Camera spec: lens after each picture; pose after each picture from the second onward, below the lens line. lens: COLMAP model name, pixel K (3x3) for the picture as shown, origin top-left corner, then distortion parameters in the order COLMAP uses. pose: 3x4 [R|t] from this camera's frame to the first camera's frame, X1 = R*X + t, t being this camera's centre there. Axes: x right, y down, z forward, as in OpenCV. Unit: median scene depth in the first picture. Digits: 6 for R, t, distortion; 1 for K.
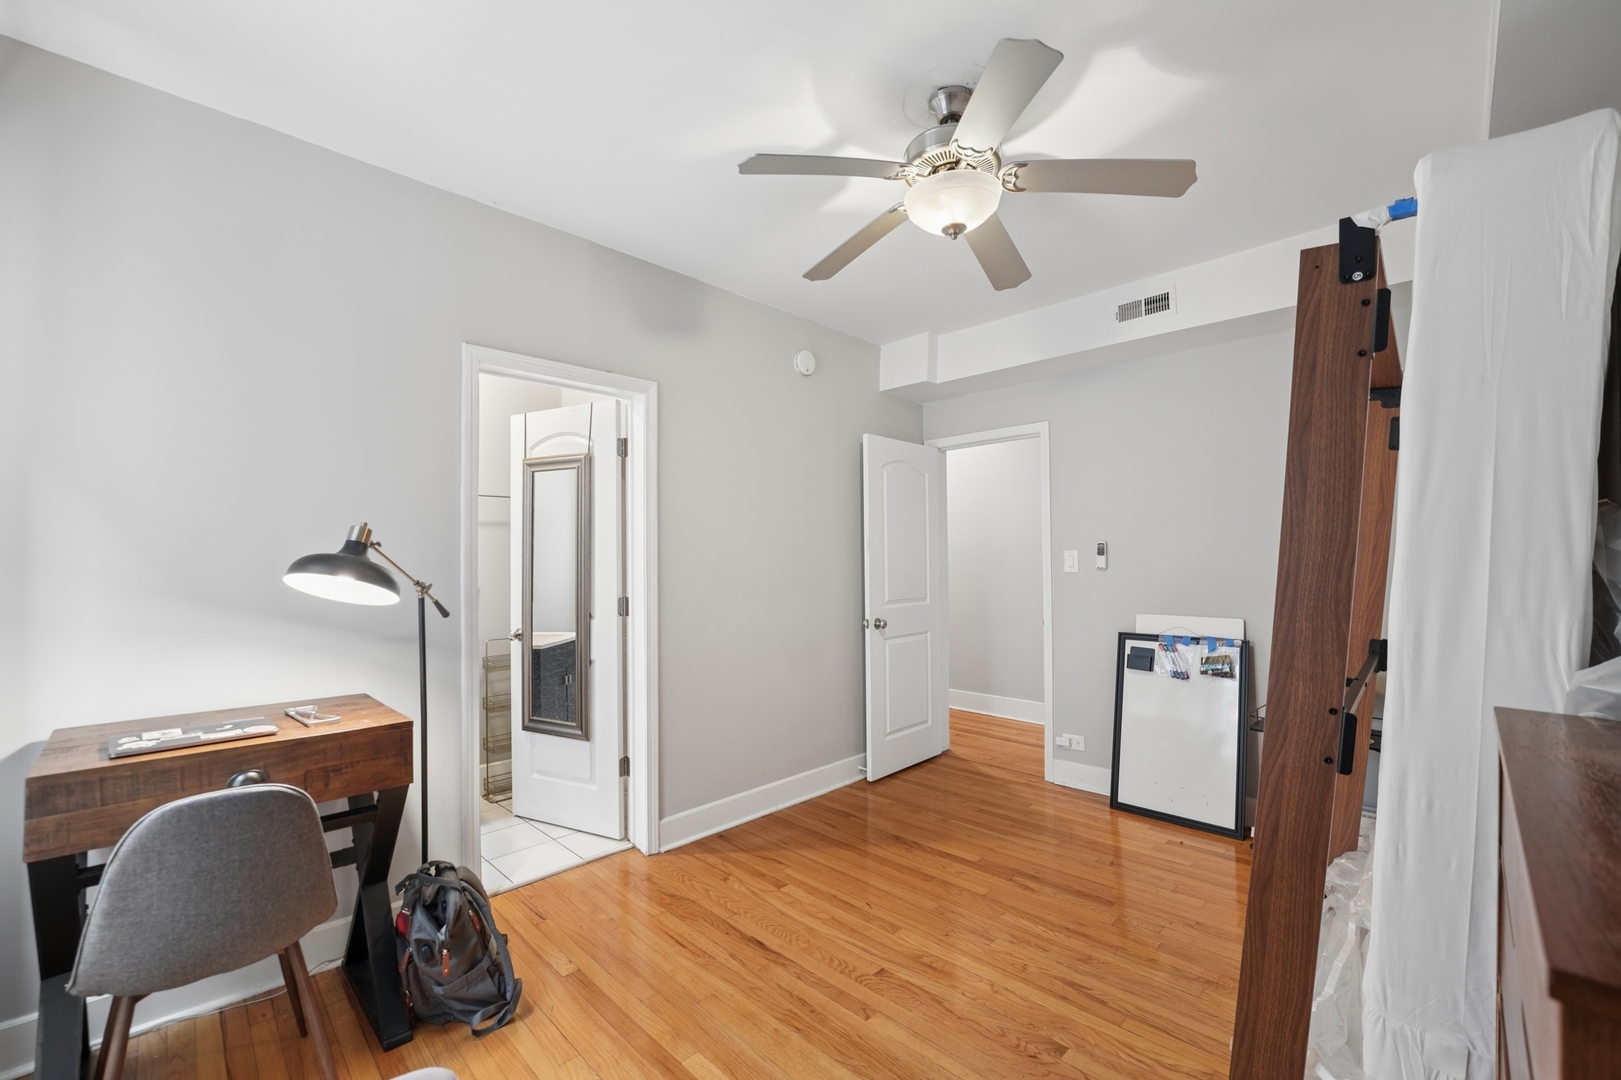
lens RADIAL K [[656.6, 0, 810.5], [0, 656.6, 540.0], [0, 0, 1]] dist [-0.000669, -0.000057]
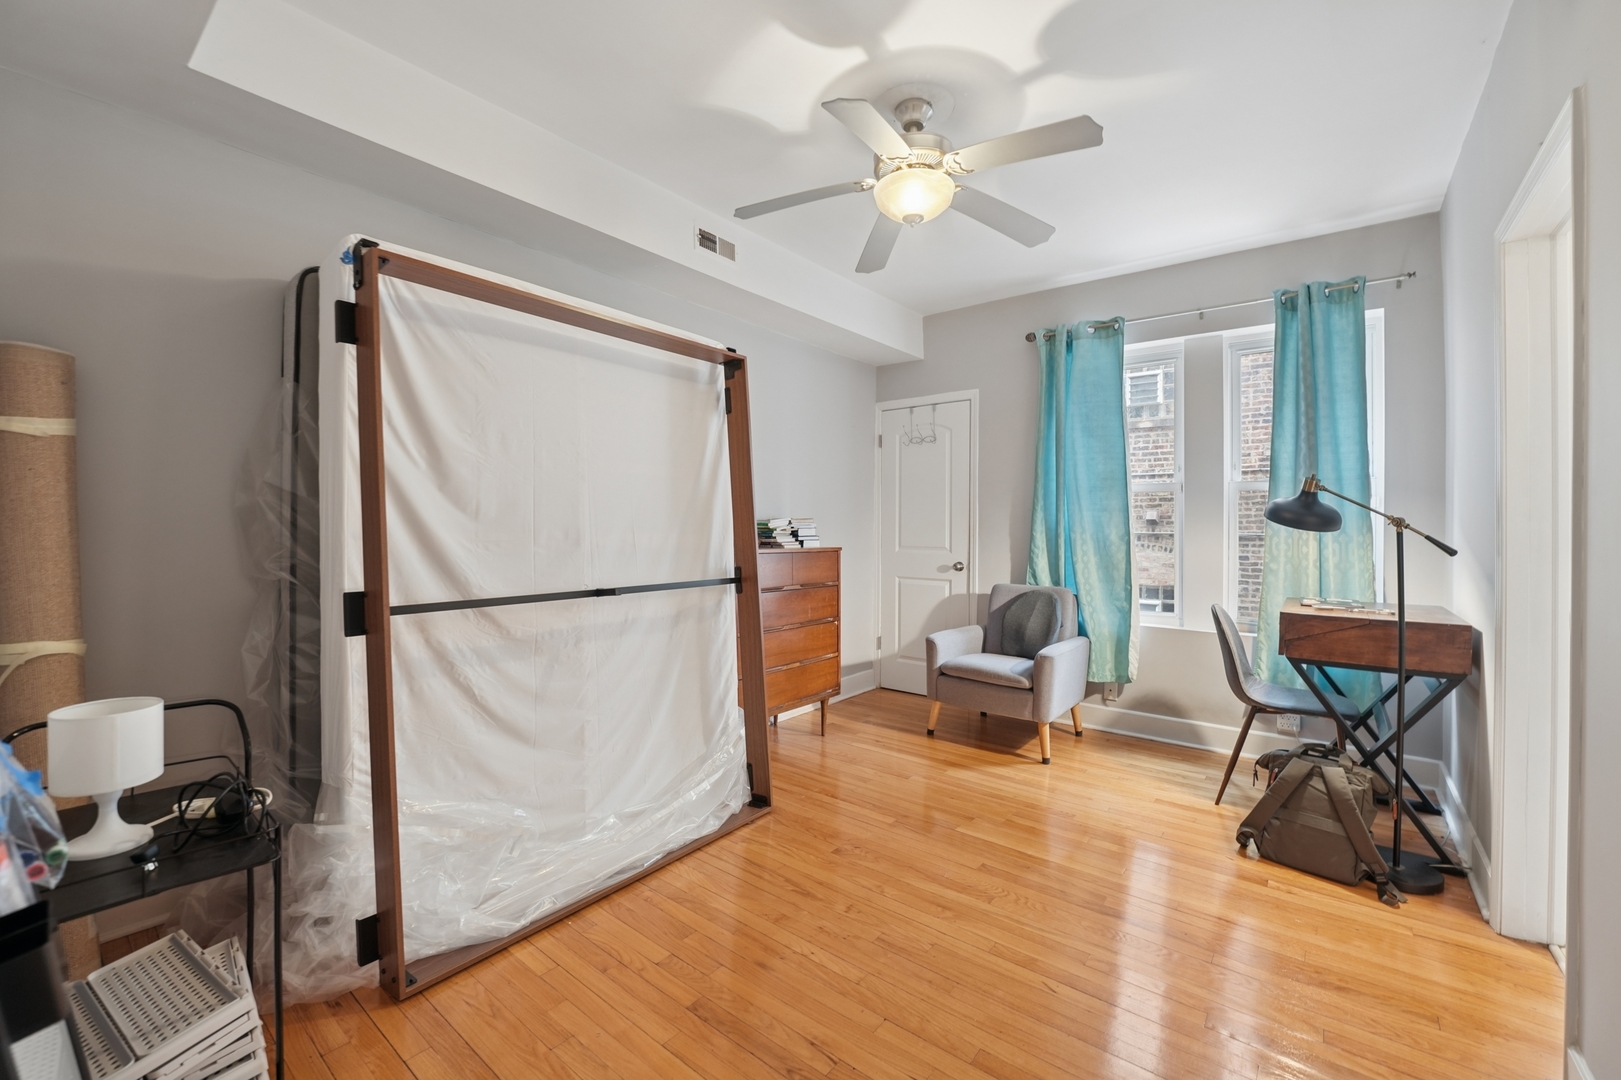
lens RADIAL K [[656.6, 0, 810.5], [0, 656.6, 540.0], [0, 0, 1]] dist [-0.000669, -0.000057]
pose [[-0.992933, 0.002115, -0.118657, 0.486139], [0.004902, 0.999719, -0.023202, 0.121334], [0.118575, -0.023620, -0.992664, 1.930435]]
